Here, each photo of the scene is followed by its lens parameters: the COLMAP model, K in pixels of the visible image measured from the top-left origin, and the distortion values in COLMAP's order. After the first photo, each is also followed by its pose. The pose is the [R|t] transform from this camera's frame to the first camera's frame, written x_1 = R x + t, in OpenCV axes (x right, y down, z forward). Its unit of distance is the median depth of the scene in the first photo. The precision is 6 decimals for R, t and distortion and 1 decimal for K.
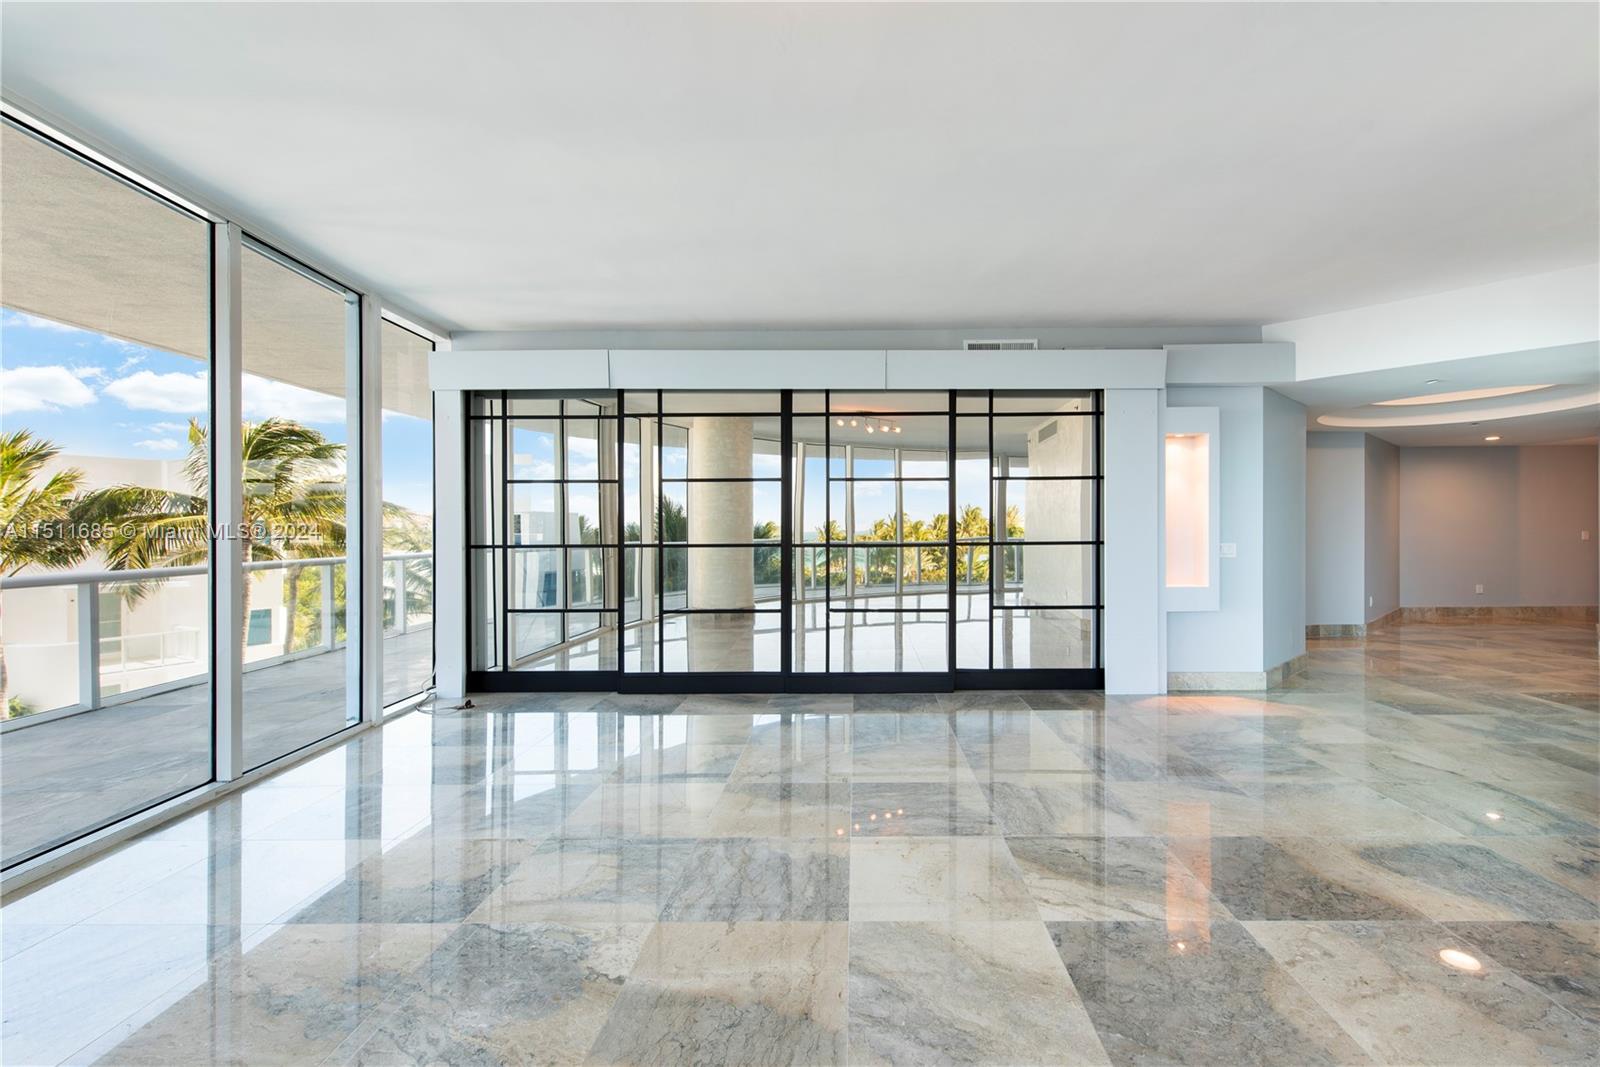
lens RADIAL K [[627.9, 0, 800.0], [0, 627.9, 525.7], [0, 0, 1]] dist [0.008094, -0.001094]
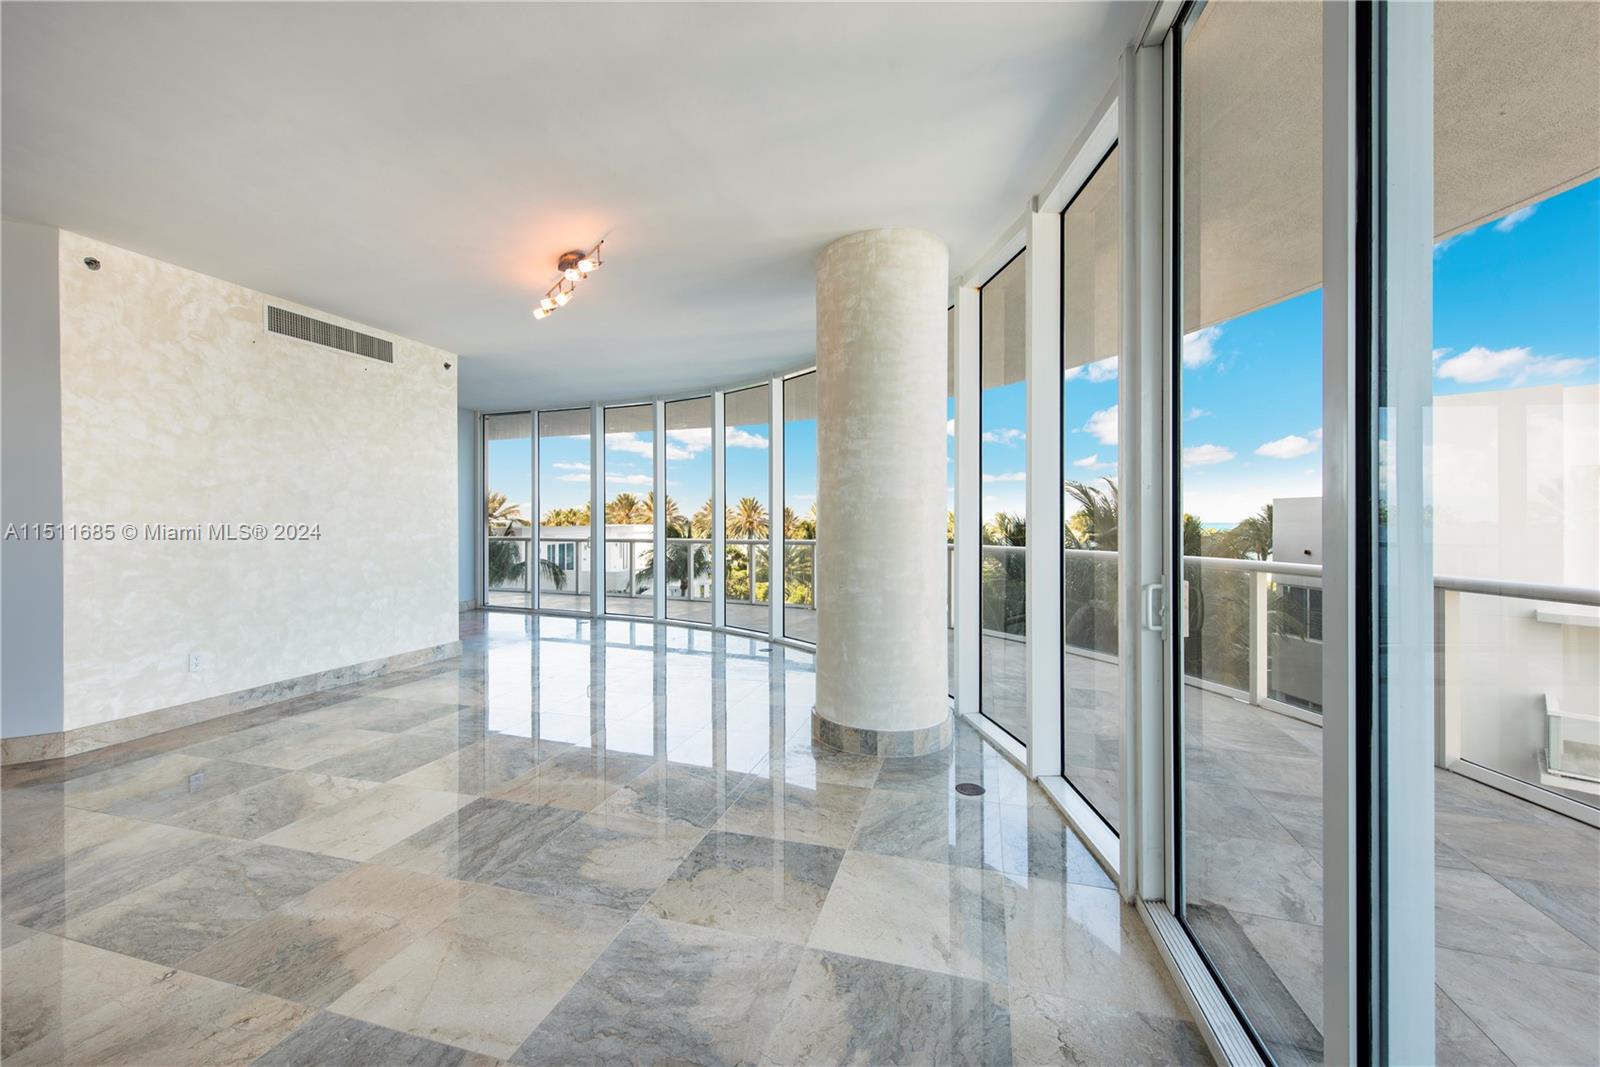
lens RADIAL K [[627.9, 0, 800.0], [0, 627.9, 525.6], [0, 0, 1]] dist [0.008094, -0.001094]
pose [[-0.964506, 0.004670, 0.264019, -1.087220], [0.007144, 0.999939, 0.008412, -0.053189], [-0.263964, 0.009999, -0.964481, 2.262555]]
